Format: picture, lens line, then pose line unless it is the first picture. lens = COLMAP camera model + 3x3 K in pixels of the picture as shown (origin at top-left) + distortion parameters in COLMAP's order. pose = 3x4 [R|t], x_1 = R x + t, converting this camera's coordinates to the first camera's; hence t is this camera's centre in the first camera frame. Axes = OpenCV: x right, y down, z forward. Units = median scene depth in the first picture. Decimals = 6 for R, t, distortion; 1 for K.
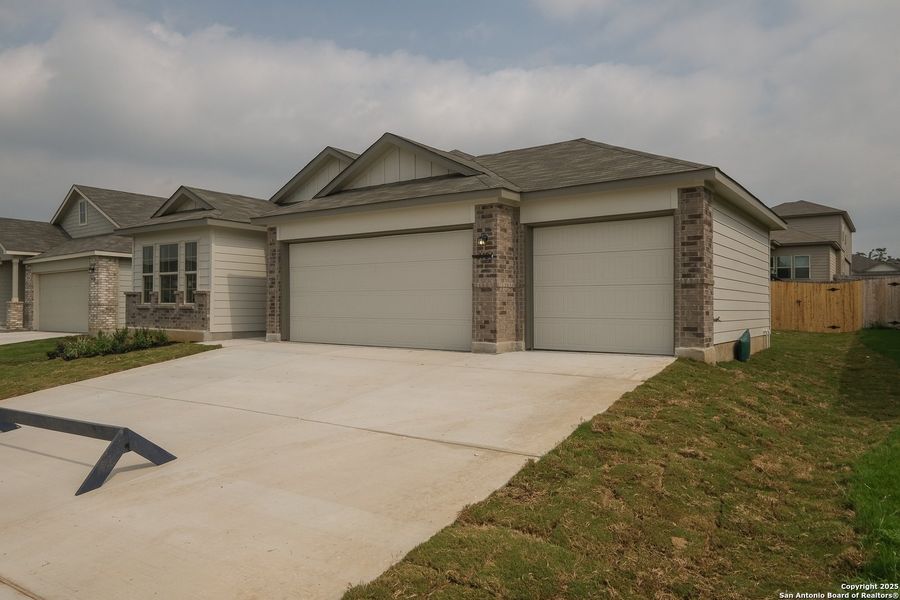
lens RADIAL K [[605.1, 0, 450.6], [0, 605.1, 302.9], [0, 0, 1]] dist [0.017969, 0.001075]
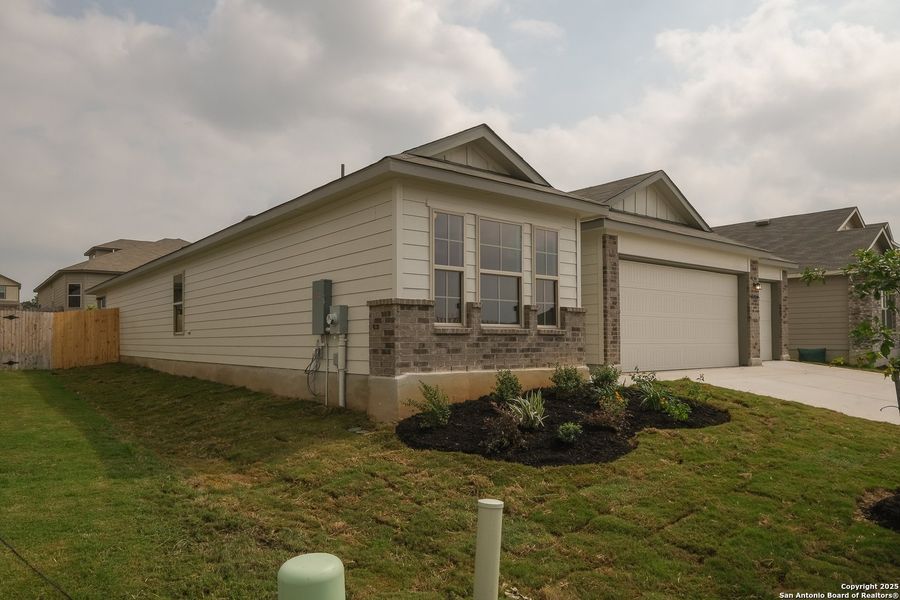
lens RADIAL K [[605.1, 0, 450.5], [0, 605.1, 300.4], [0, 0, 1]] dist [0.017969, 0.001075]
pose [[0.264215, 0.055783, 0.962849, -1.017795], [-0.006913, 0.998410, -0.055946, 0.009967], [-0.964439, 0.008126, 0.264180, 0.887953]]
